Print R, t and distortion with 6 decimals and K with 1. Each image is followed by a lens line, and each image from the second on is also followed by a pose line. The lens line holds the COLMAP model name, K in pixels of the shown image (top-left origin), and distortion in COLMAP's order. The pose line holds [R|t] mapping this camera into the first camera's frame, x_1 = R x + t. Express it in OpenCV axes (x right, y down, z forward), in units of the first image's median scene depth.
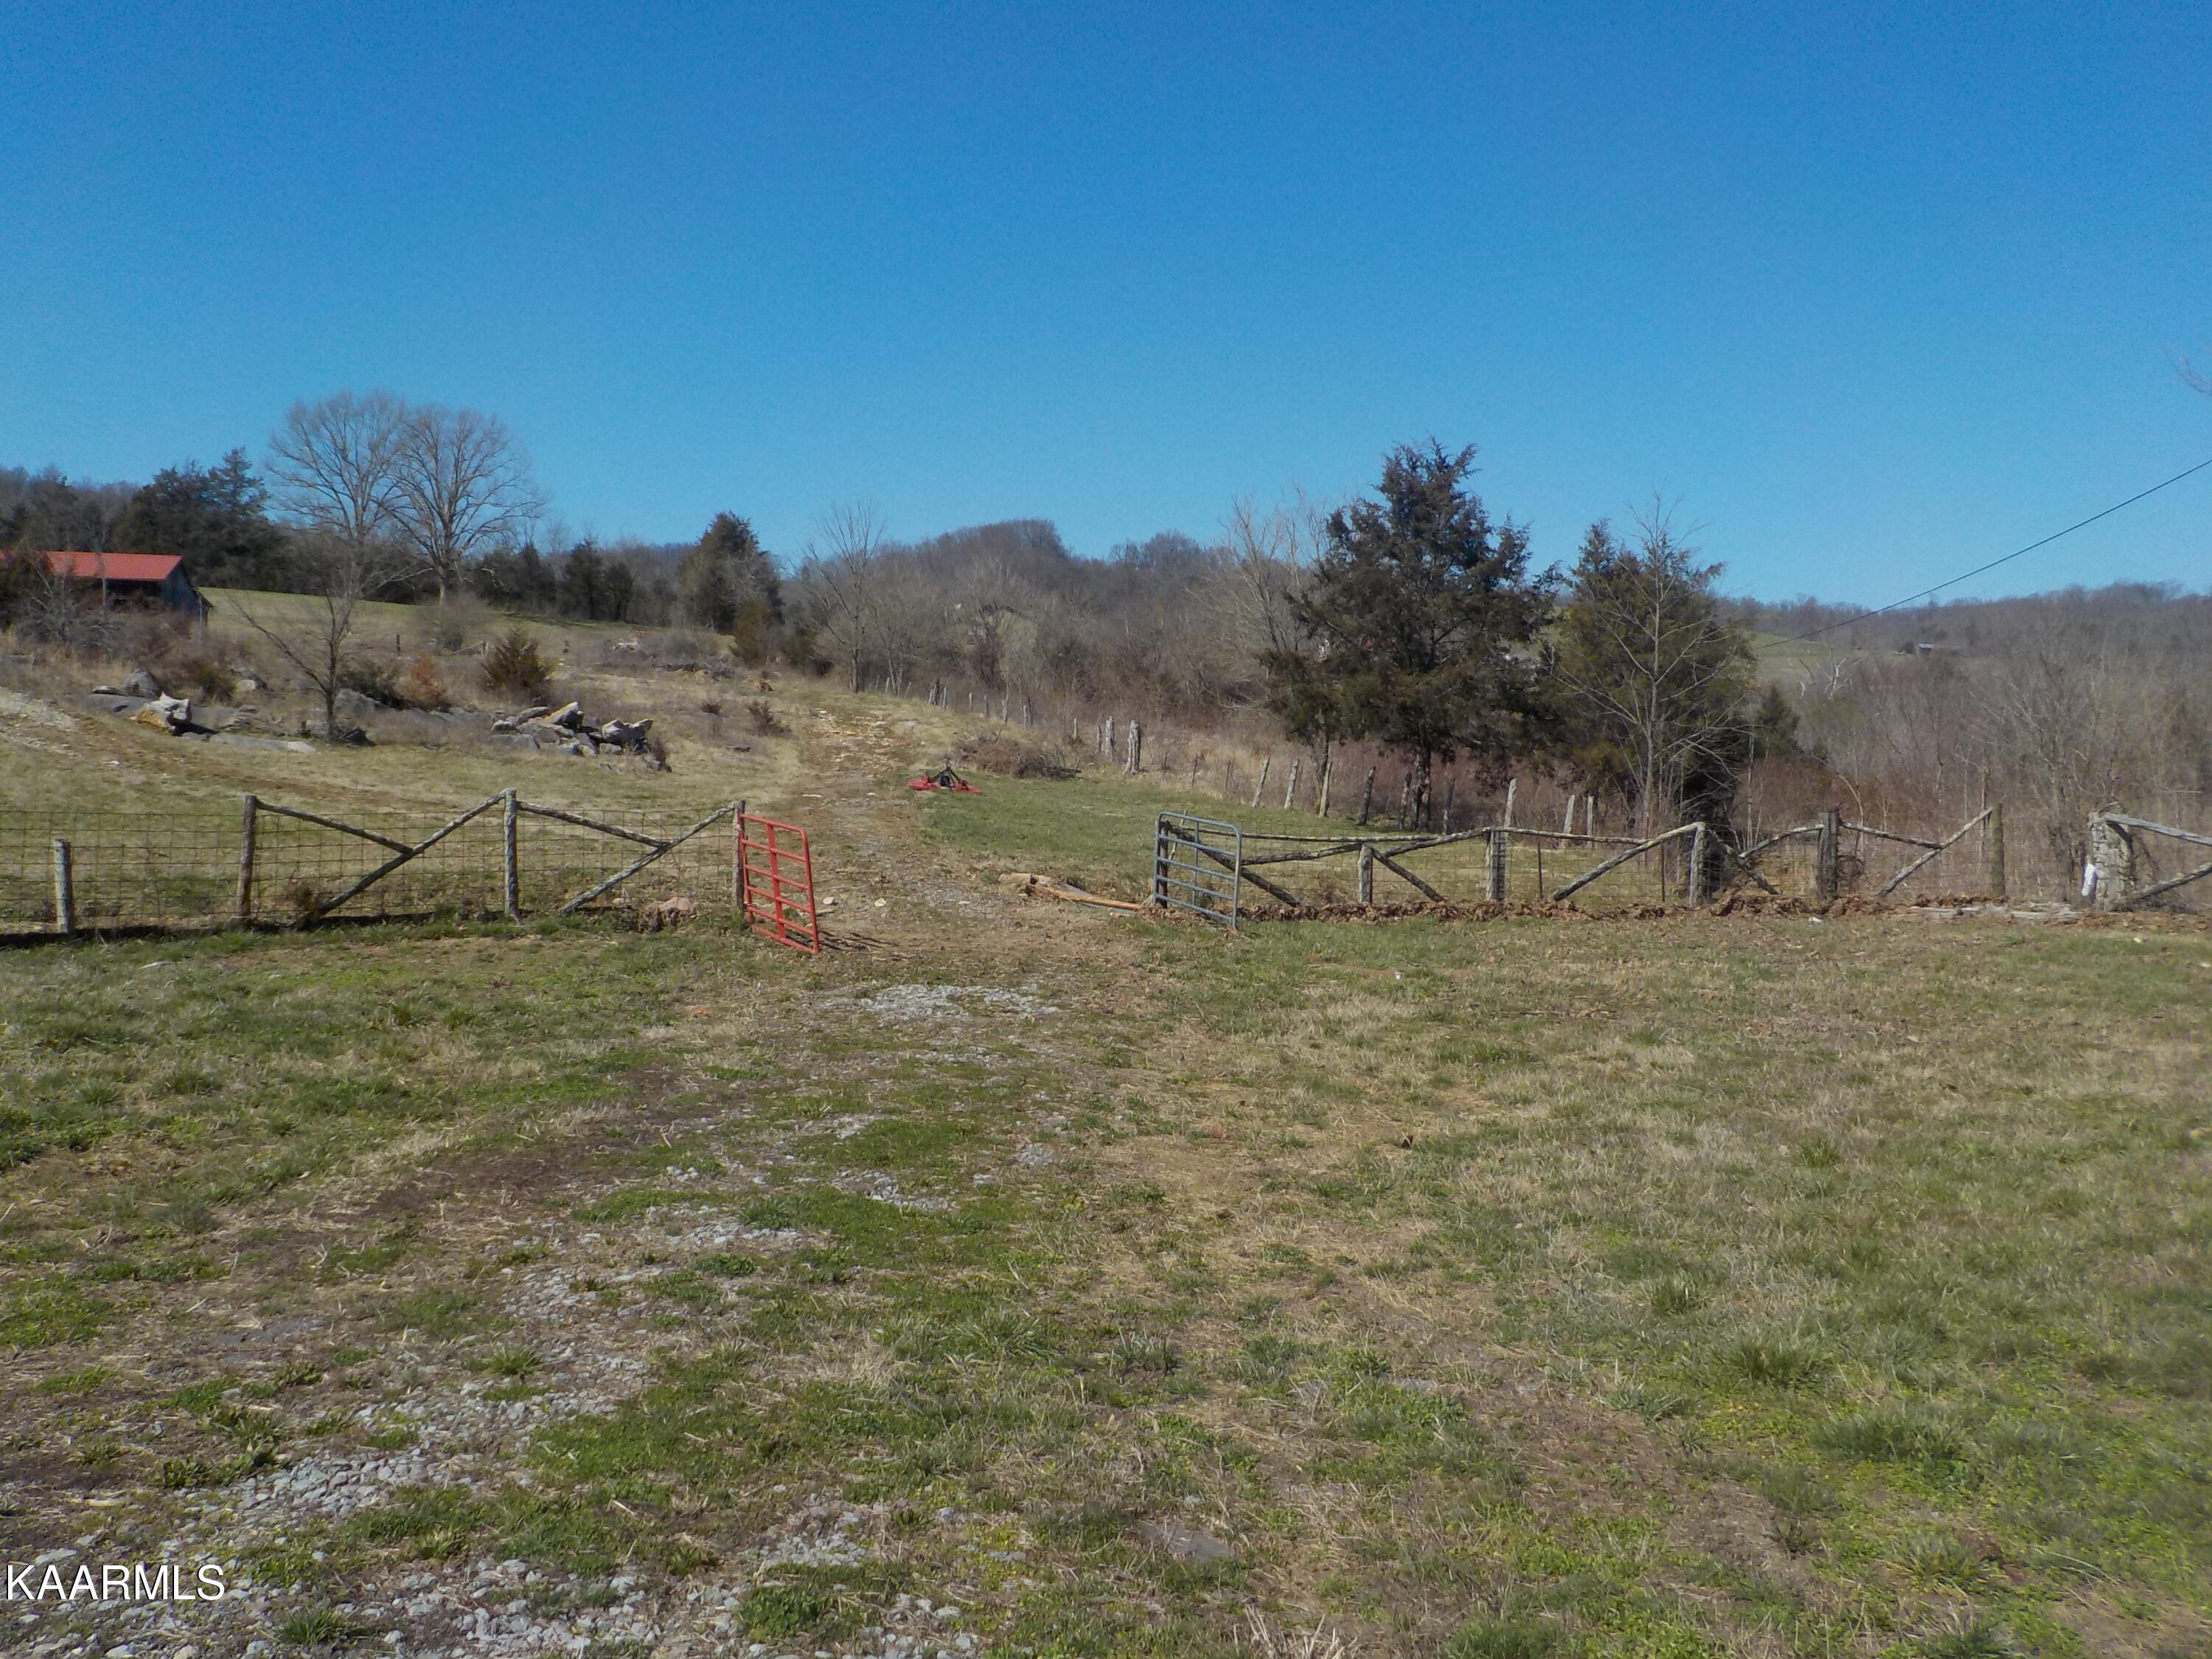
lens RADIAL K [[2004.9, 0, 1097.7], [0, 2004.9, 821.0], [0, 0, 1]] dist [0.000613, 0.012477]
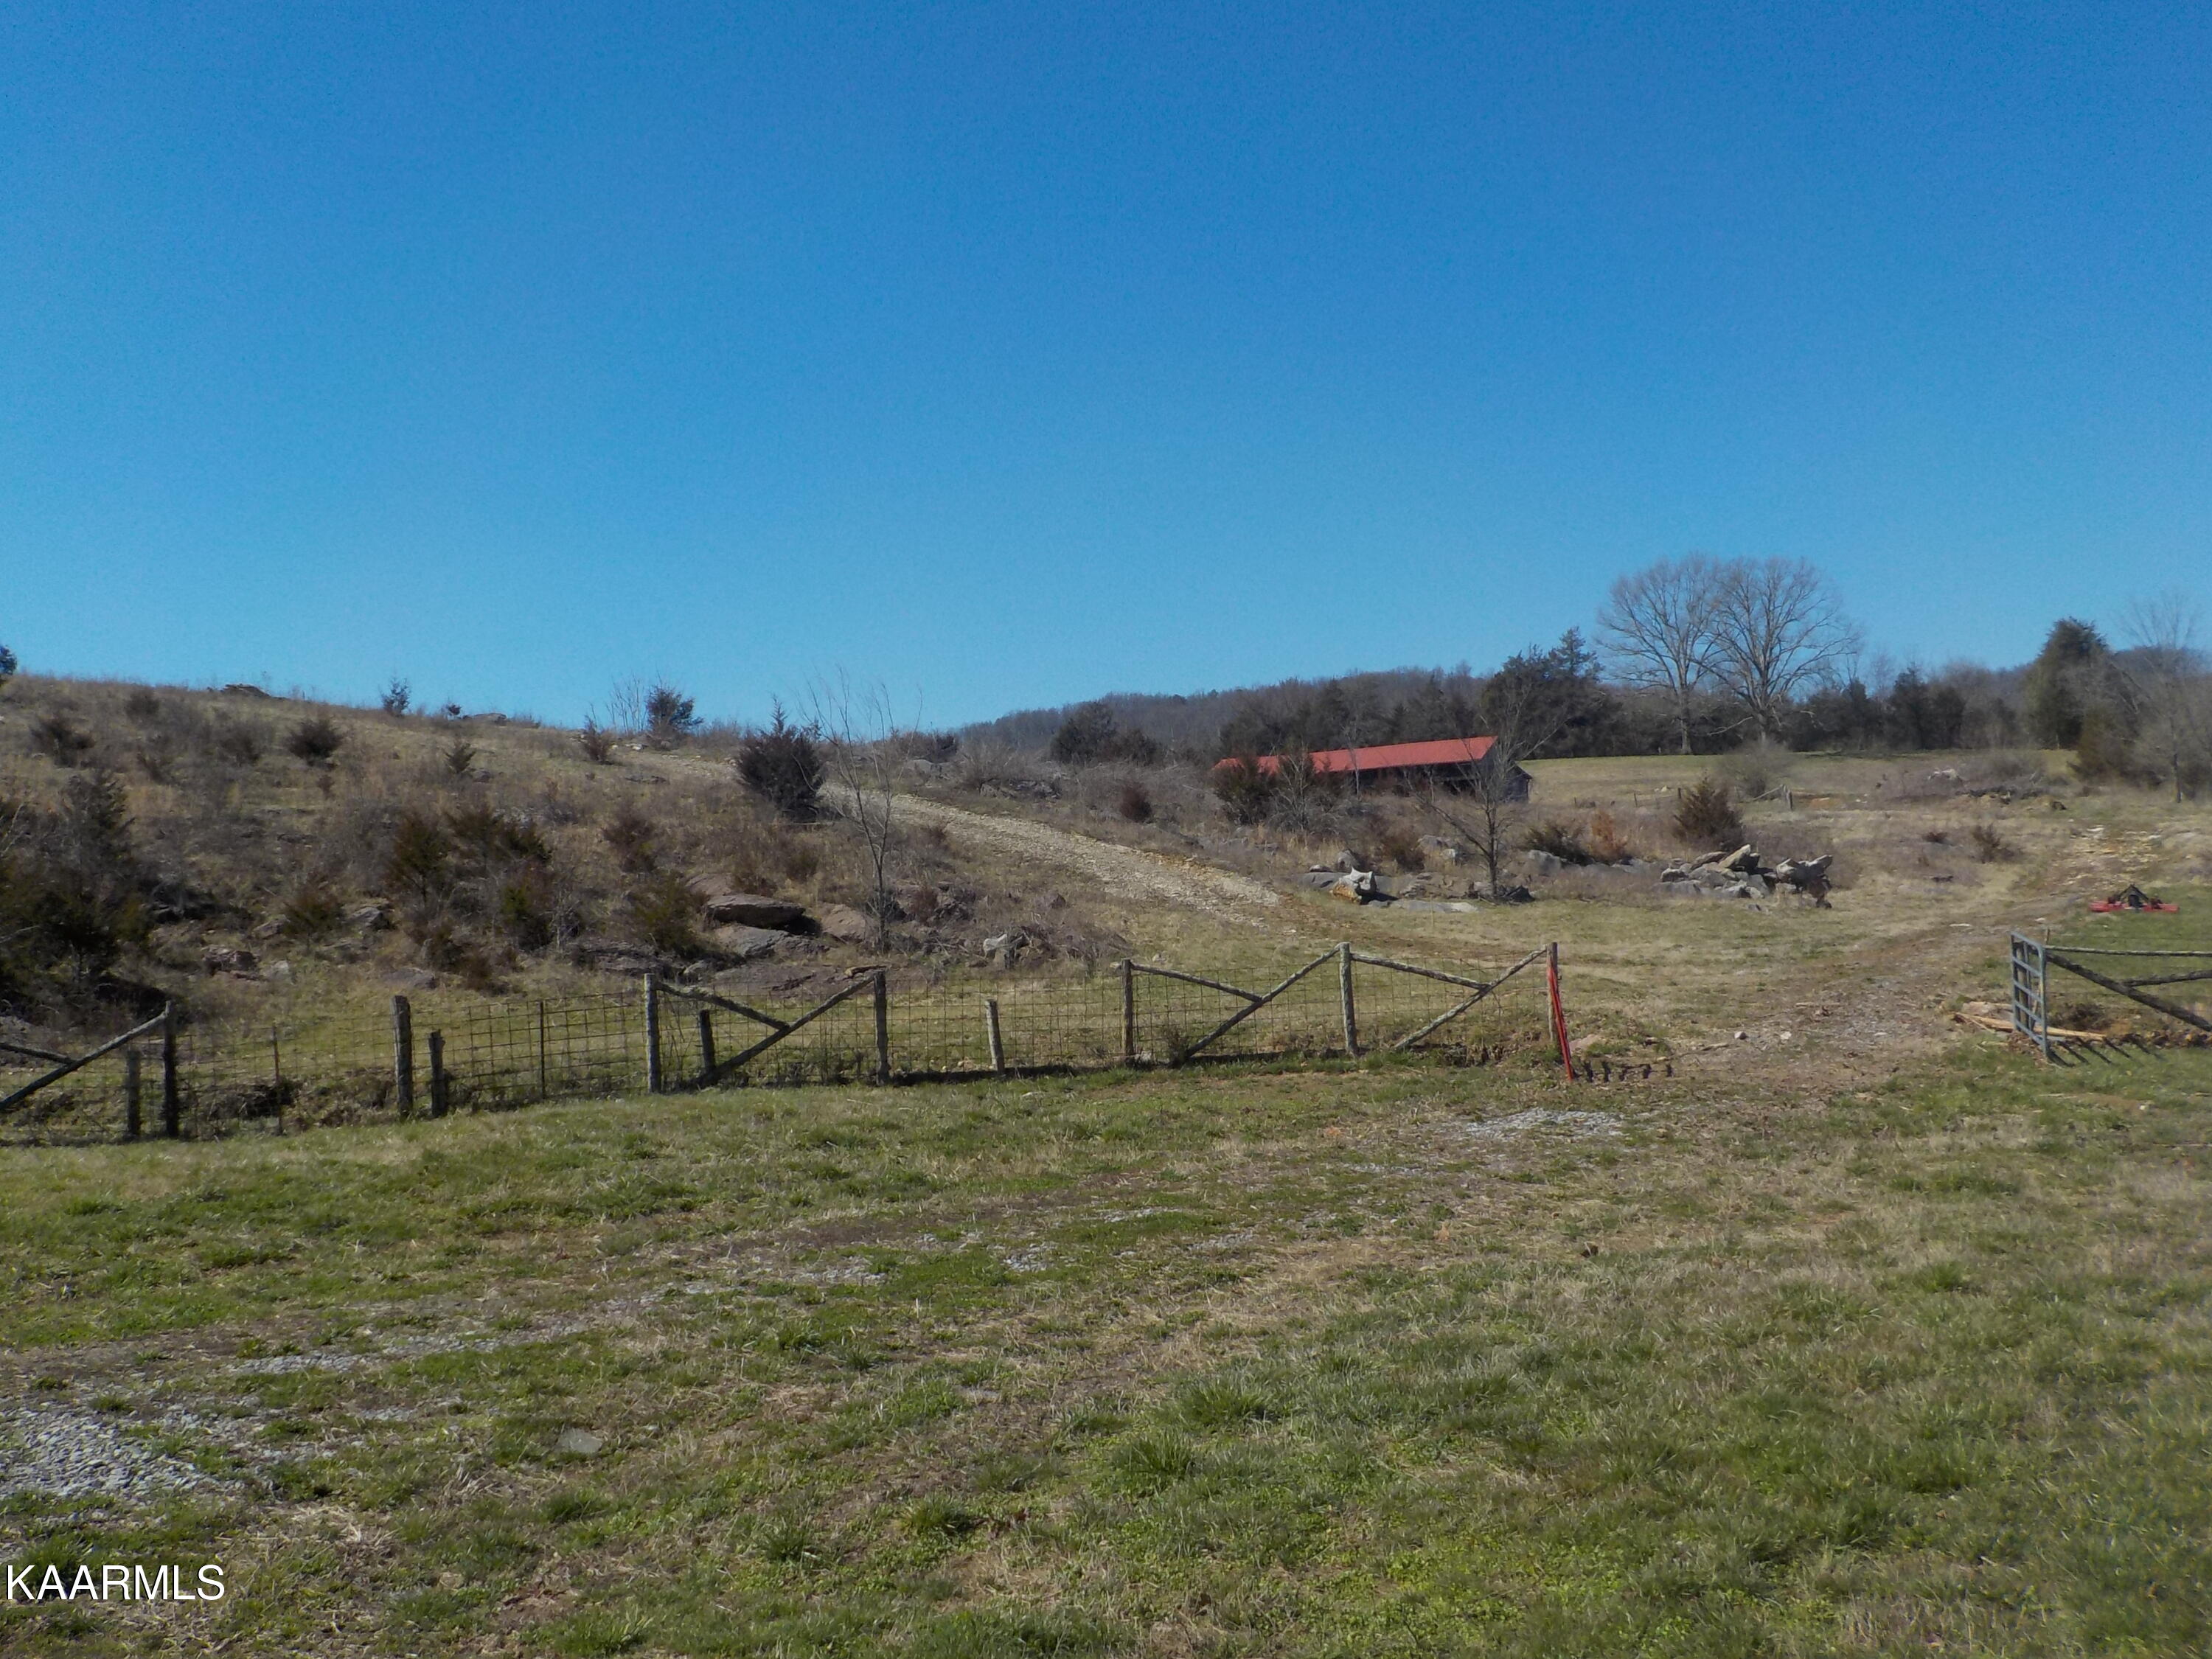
lens RADIAL K [[2004.9, 0, 1097.7], [0, 2004.9, 821.0], [0, 0, 1]] dist [0.000613, 0.012477]
pose [[0.780772, -0.087084, -0.618717, 0.112940], [0.042265, 0.995333, -0.086757, 0.002881], [0.623385, 0.041588, 0.780808, 0.001339]]
